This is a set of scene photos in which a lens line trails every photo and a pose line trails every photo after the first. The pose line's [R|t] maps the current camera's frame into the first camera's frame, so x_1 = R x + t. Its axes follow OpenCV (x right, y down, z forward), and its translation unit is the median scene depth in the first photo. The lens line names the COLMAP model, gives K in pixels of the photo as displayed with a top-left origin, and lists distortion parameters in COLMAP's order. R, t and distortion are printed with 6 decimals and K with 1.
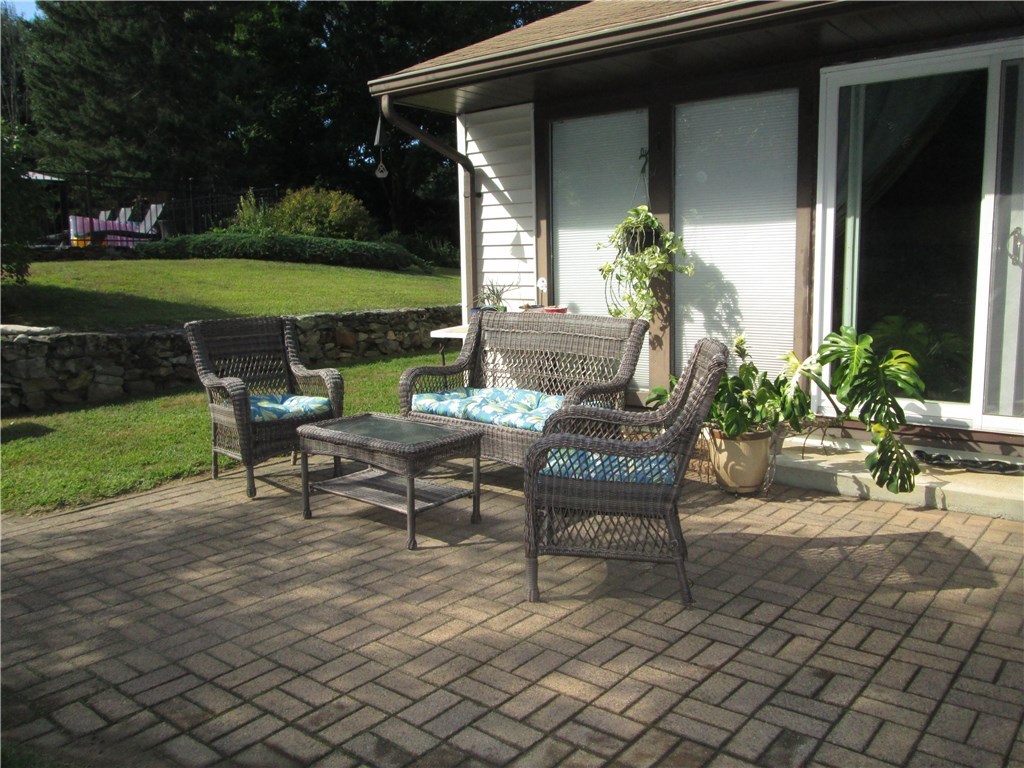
lens RADIAL K [[851.9, 0, 512.0], [0, 851.9, 384.0], [0, 0, 1]] dist [-0.032189, 0.004976]
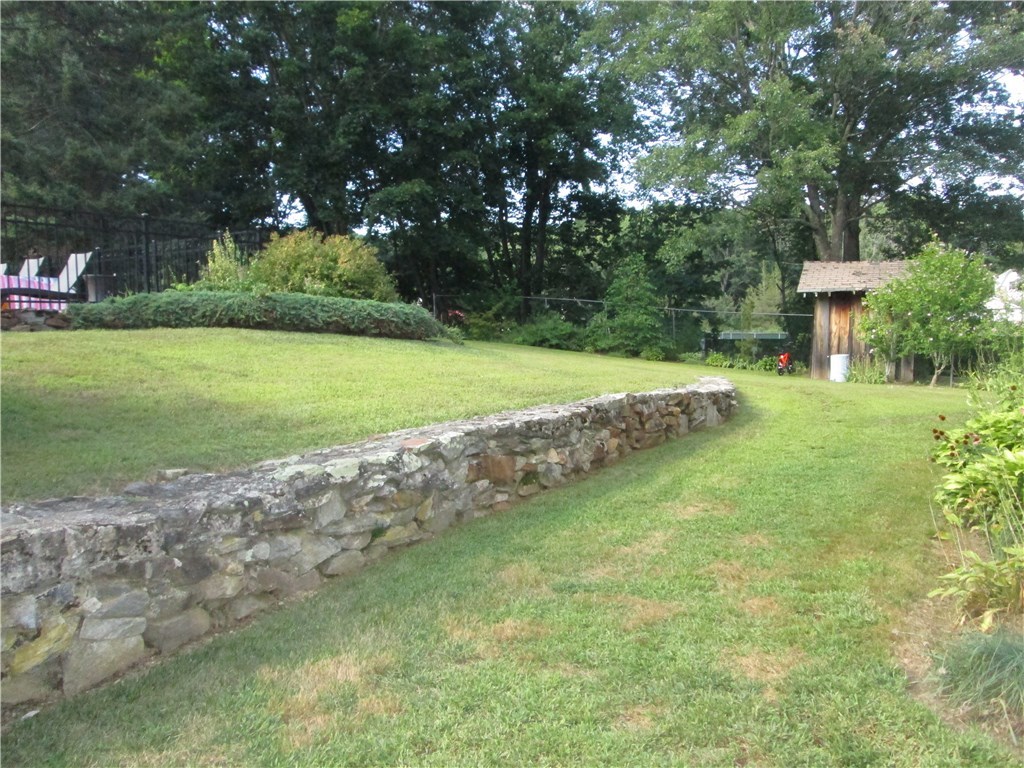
lens RADIAL K [[851.9, 0, 512.0], [0, 851.9, 384.0], [0, 0, 1]] dist [-0.032189, 0.004976]
pose [[0.991884, -0.015049, 0.126252, -0.177794], [0.024437, 0.997022, -0.073139, -0.046682], [-0.124775, 0.075631, 0.989298, 0.298253]]
